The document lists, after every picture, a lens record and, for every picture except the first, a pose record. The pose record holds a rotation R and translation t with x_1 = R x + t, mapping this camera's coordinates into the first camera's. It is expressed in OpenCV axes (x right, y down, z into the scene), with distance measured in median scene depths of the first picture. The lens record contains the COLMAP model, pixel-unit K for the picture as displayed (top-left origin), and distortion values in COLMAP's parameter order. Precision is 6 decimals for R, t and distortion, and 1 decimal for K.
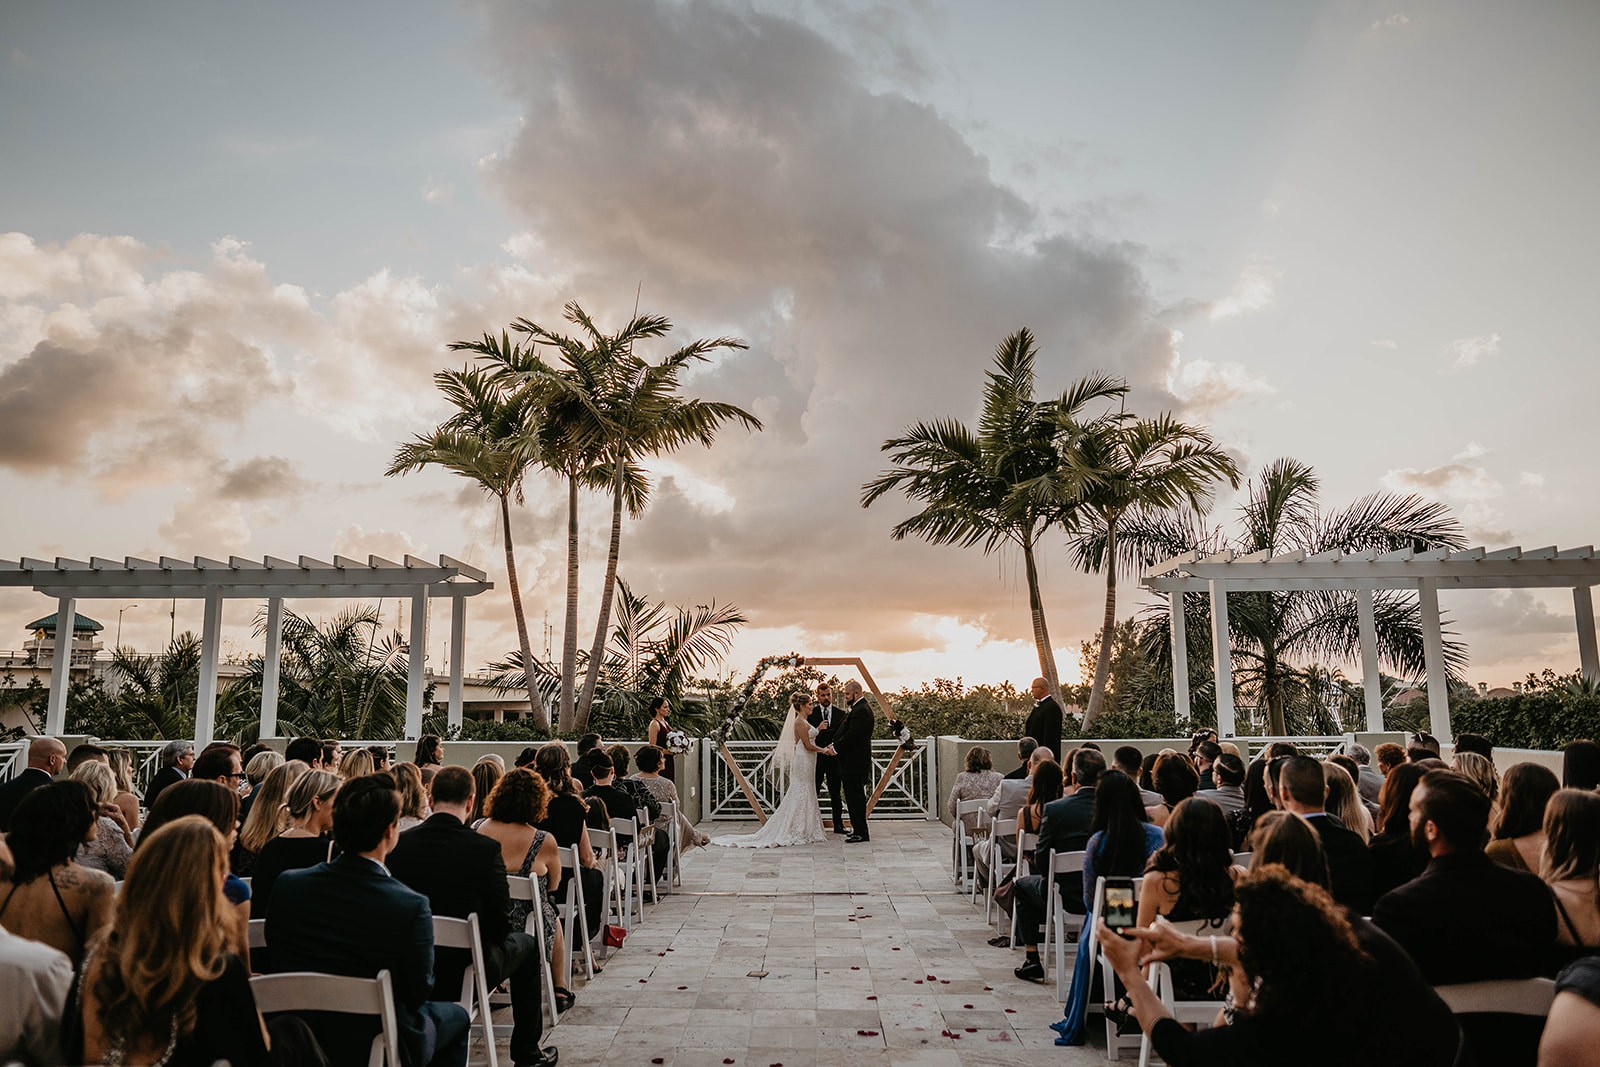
lens RADIAL K [[1132.9, 0, 800.0], [0, 1132.9, 533.5], [0, 0, 1]] dist [-0.057585, 0.061449]
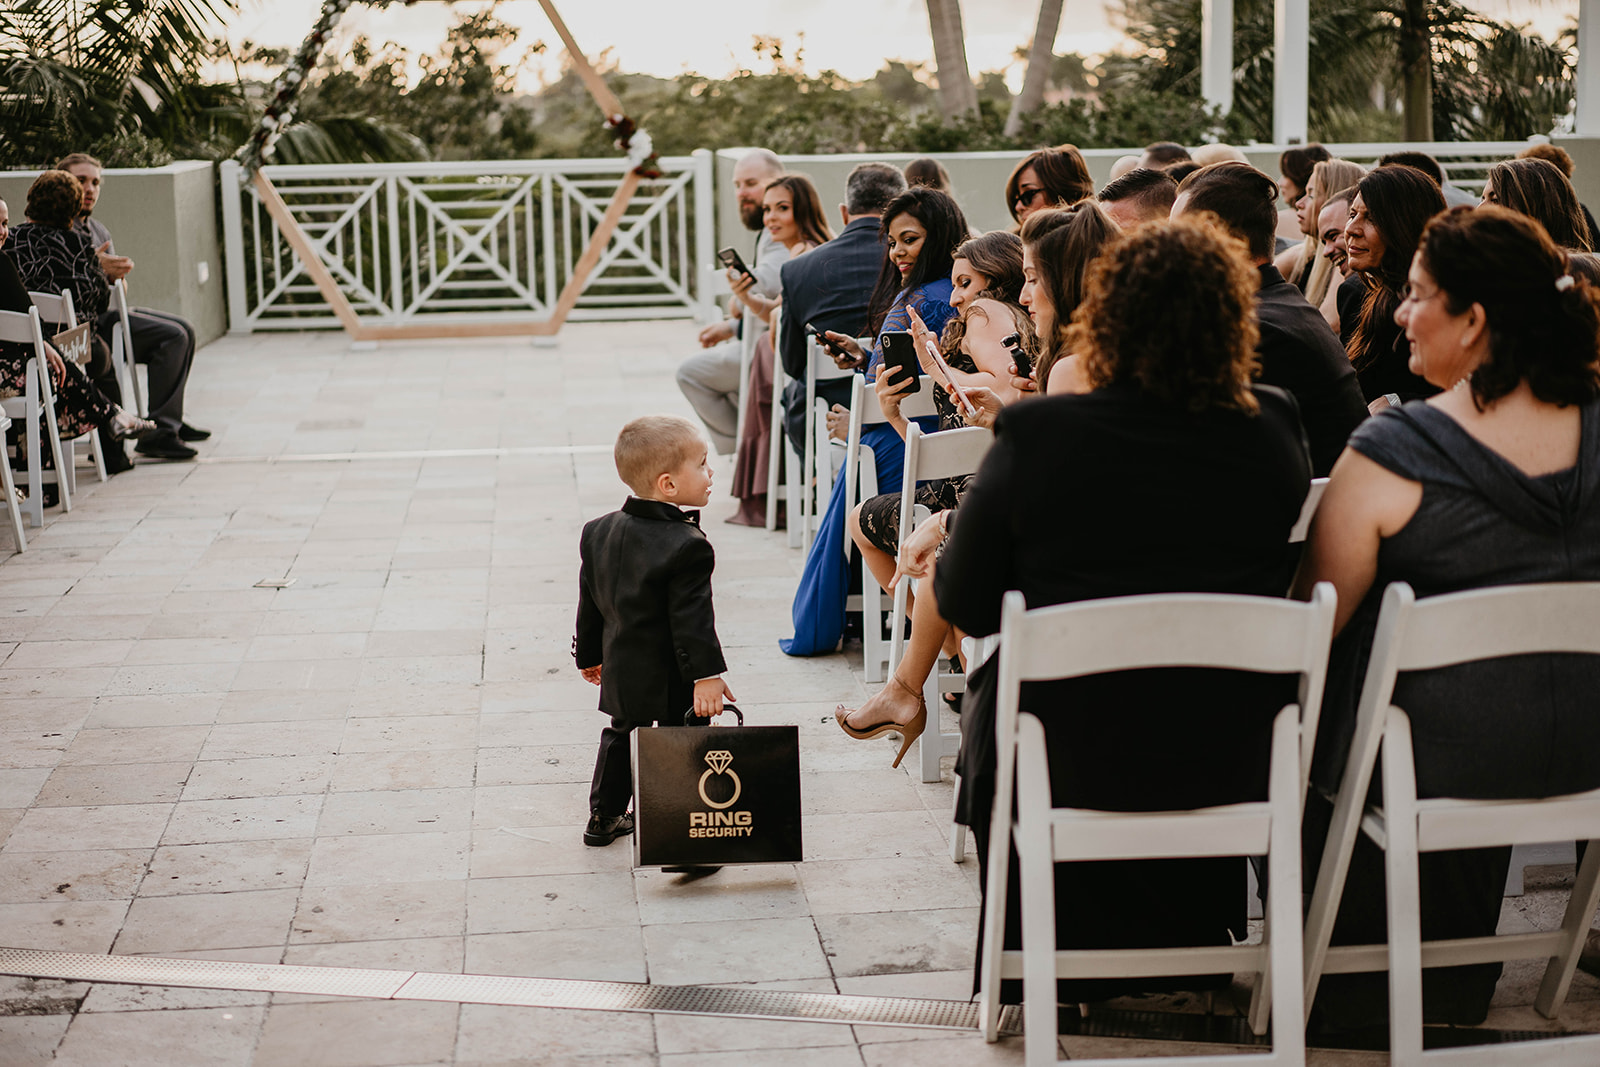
lens RADIAL K [[2451.1, 0, 800.0], [0, 2451.1, 533.5], [0, 0, 1]] dist [0.127579, -0.951163]
pose [[0.992662, -0.032562, 0.116458, 0.030473], [-0.006342, 0.947720, 0.319041, -0.001412], [-0.120758, -0.317438, 0.940559, -0.047894]]
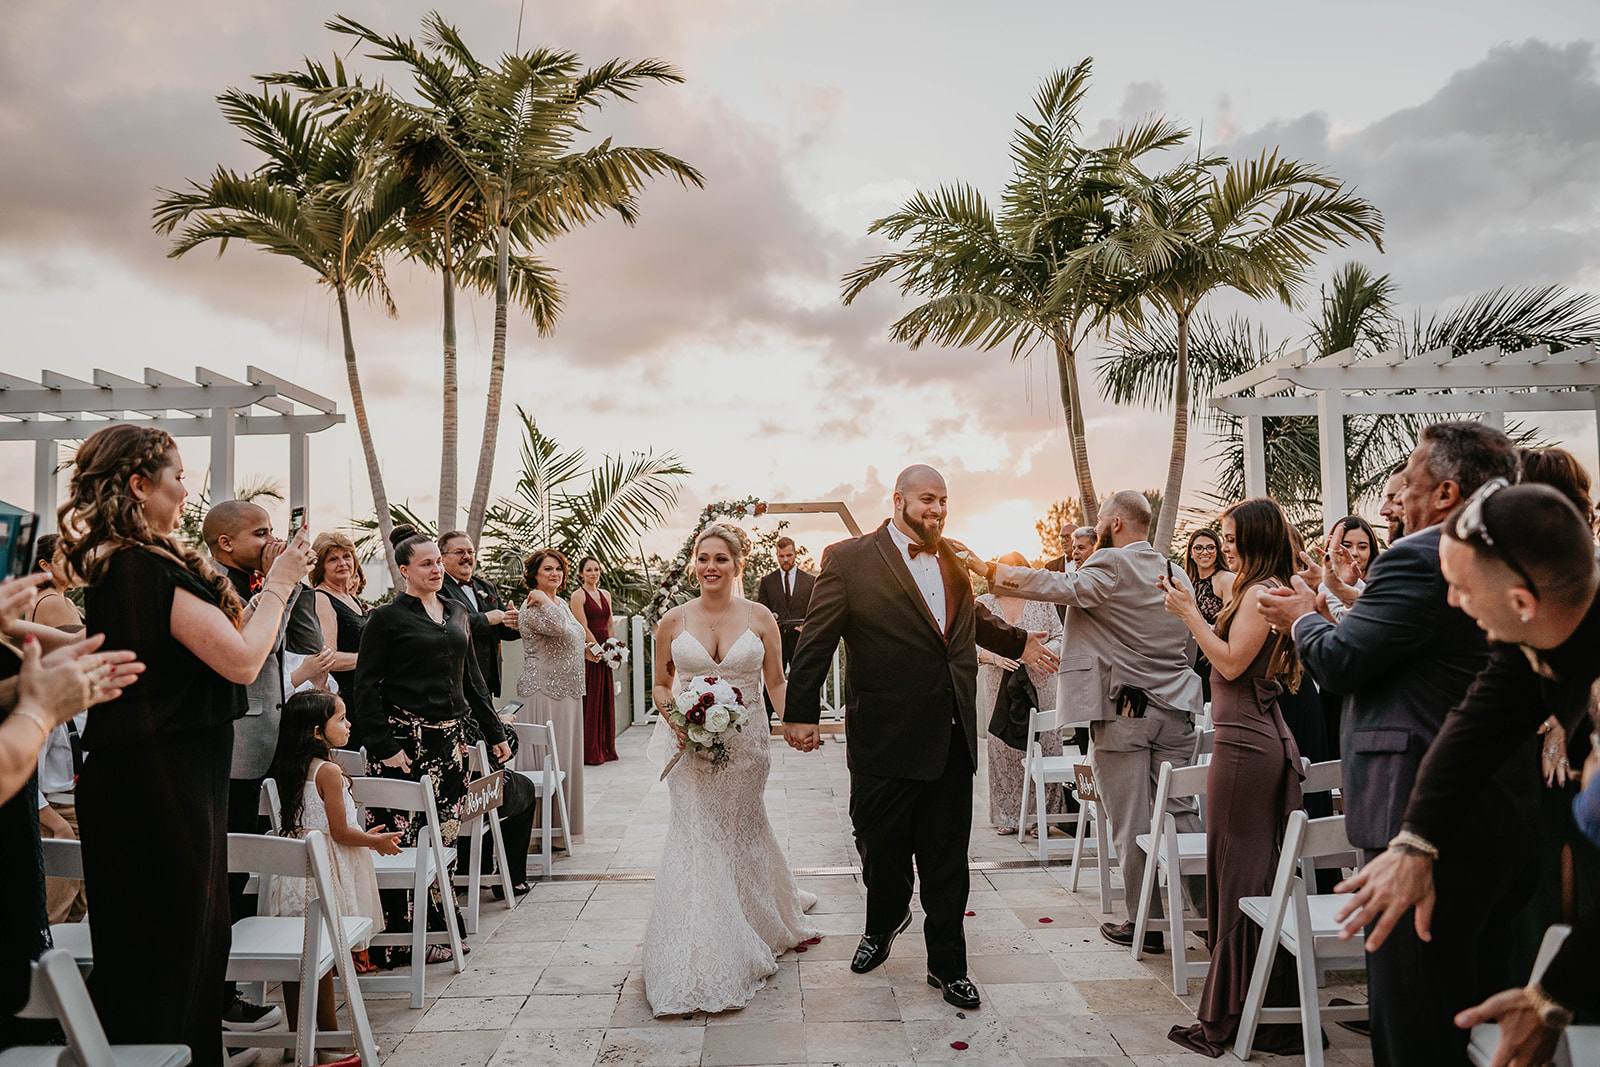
lens RADIAL K [[1132.9, 0, 800.0], [0, 1132.9, 533.5], [0, 0, 1]] dist [-0.057585, 0.061449]
pose [[0.999254, -0.015036, 0.035567, -0.000836], [0.011193, 0.994317, 0.105872, 0.049847], [-0.036956, -0.105395, 0.993743, 0.265517]]
